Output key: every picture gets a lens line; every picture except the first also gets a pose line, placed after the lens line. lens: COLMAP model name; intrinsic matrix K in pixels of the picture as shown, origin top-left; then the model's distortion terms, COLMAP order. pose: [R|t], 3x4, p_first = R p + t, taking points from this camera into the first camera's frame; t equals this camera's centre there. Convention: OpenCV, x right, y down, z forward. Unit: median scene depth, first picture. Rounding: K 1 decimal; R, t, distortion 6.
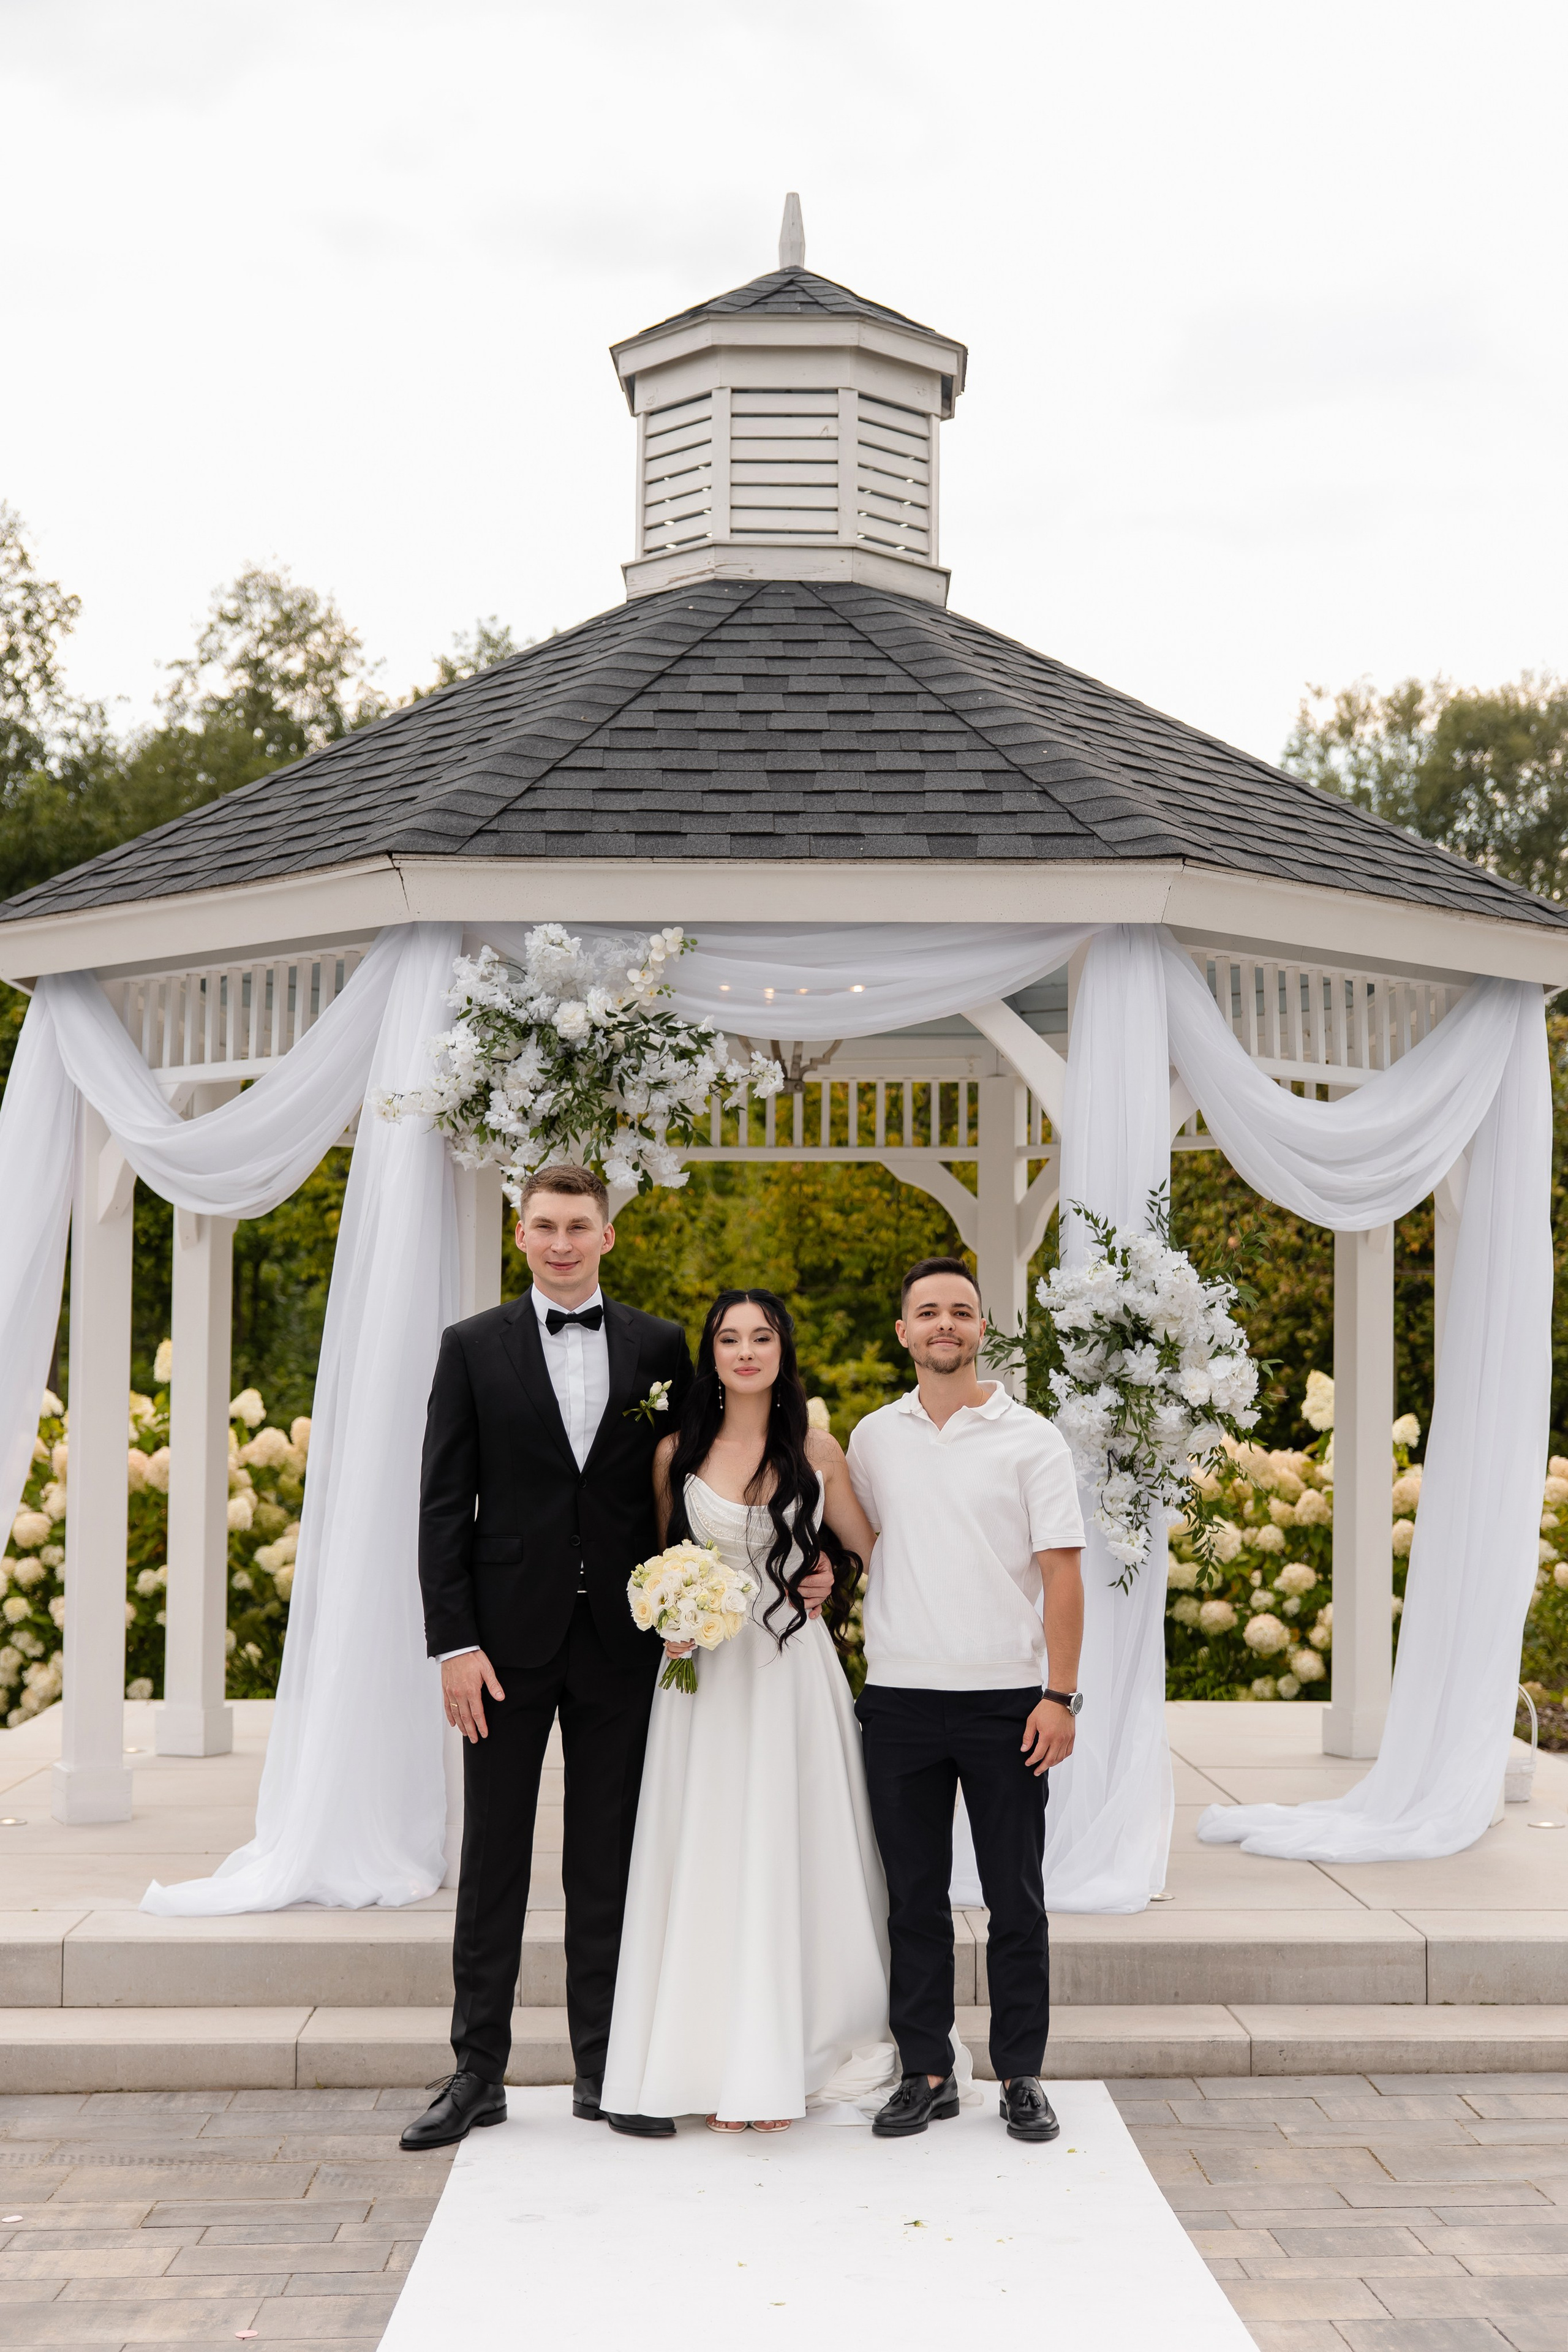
lens RADIAL K [[3336.9, 0, 791.3], [0, 3336.9, 1201.5], [0, 0, 1]] dist [0.012137, 0.082326]
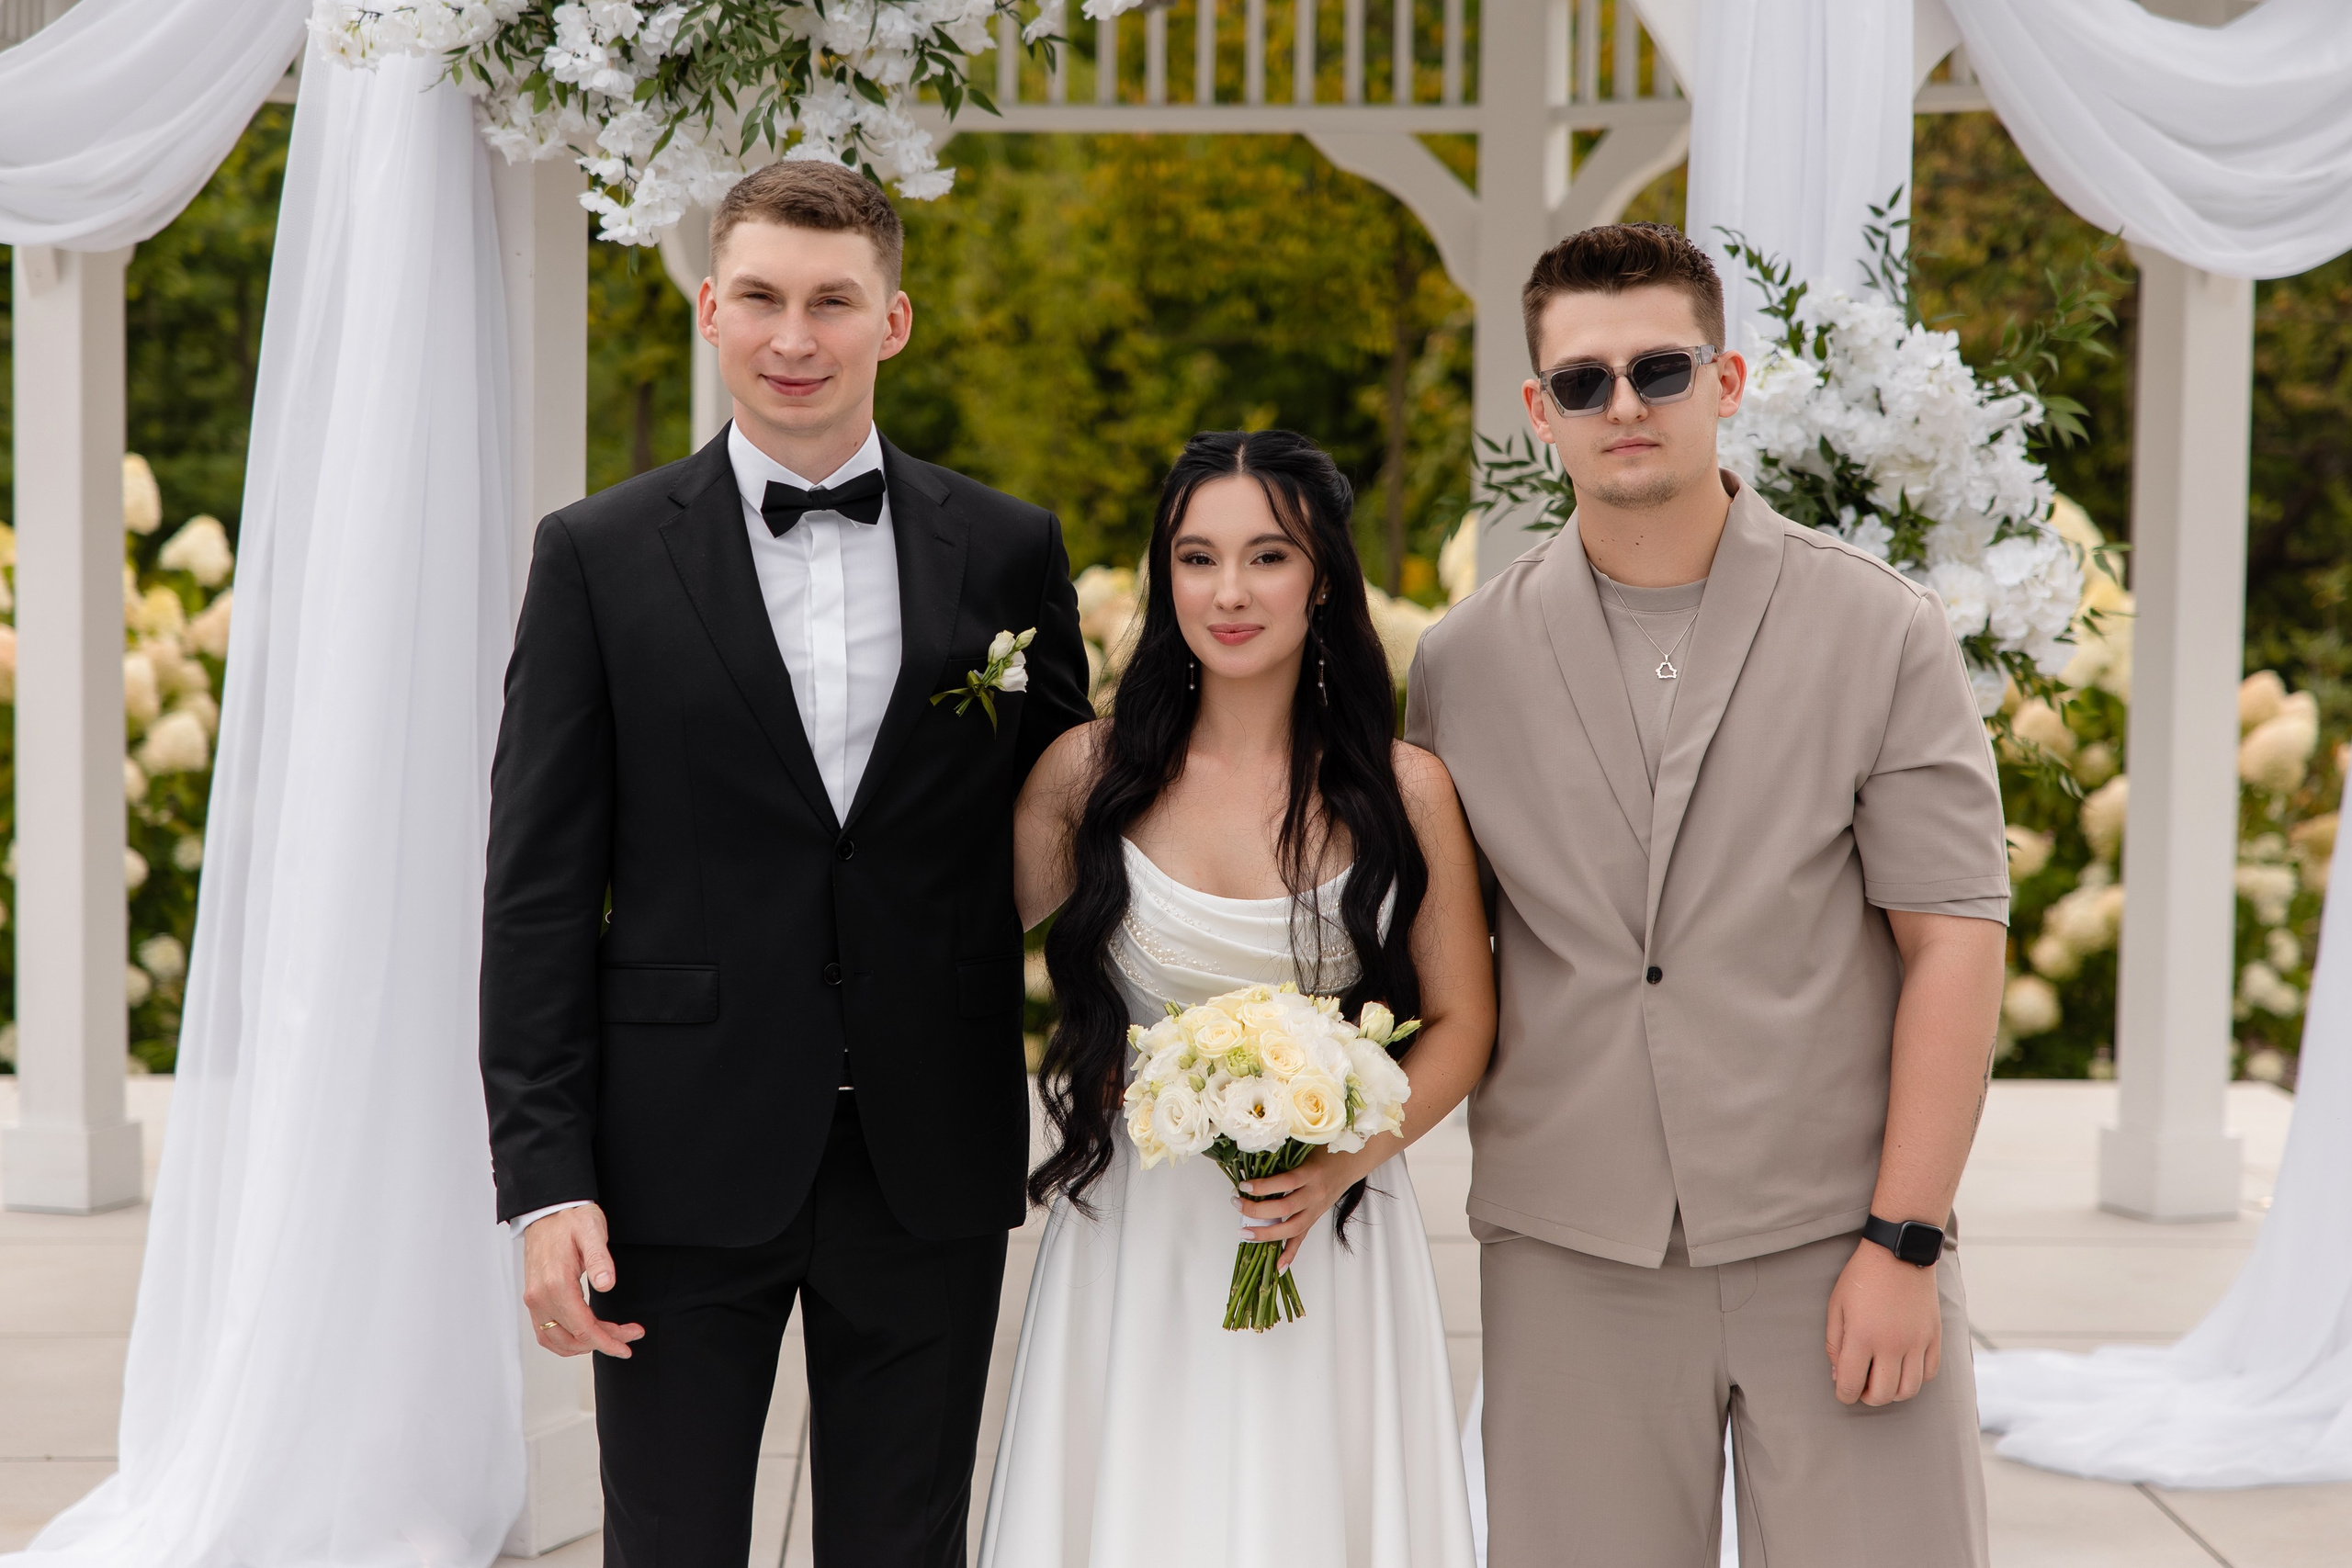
lens RADIAL K [[5000.4, 0, 1085.4], [0, 5000.4, 780.3], [0, 0, 1]] dist [0.009885, 0.242935]
pose [[0.999974, 0.002269, -0.006780, -0.005633], [-0.001427, 0.992563, 0.121725, -0.009098], [0.007006, -0.121712, 0.992541, 0.241711]]
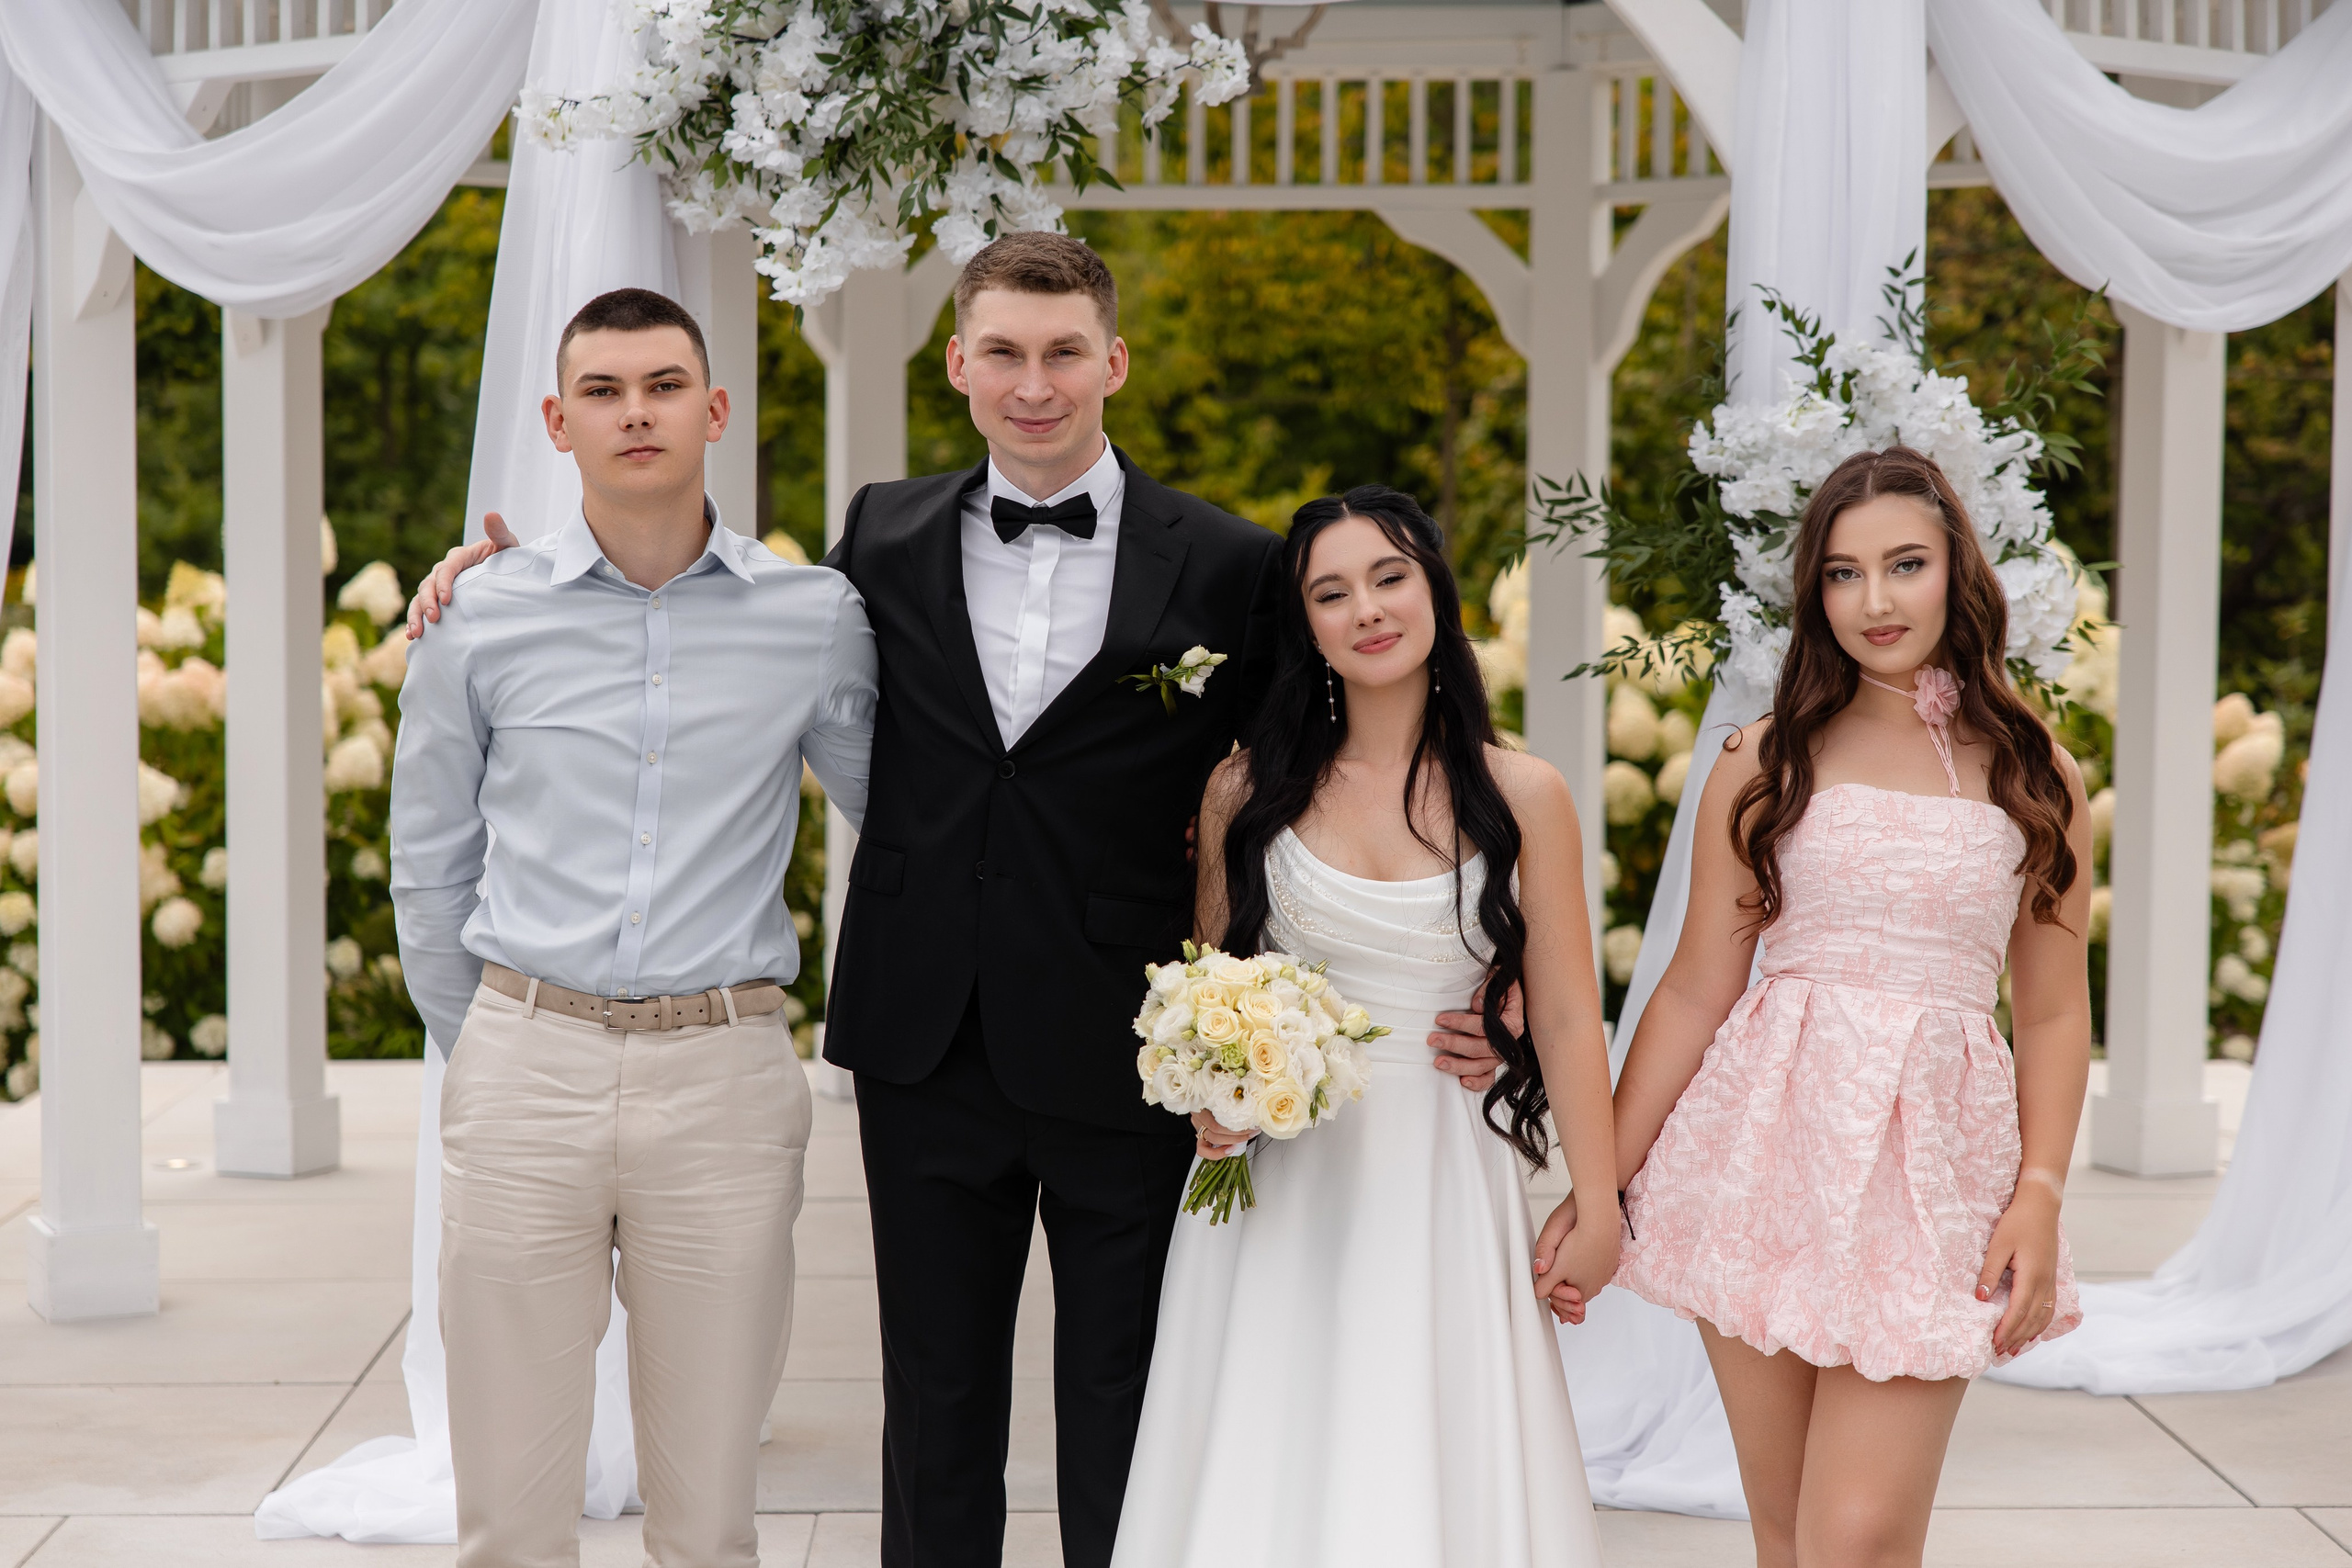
lens RADIAL K [[4612.9, 0, 1174.4], [0, 4612.9, 790.8], [0, 0, 1]] dist [0.035884, 0.023813]
pose [[0.999998, -0.001842, -0.000932, -0.014513], [0.001938, 0.993196, 0.116436, -0.006646], [0.000711, -0.116438, 0.993198, 0.205406]]
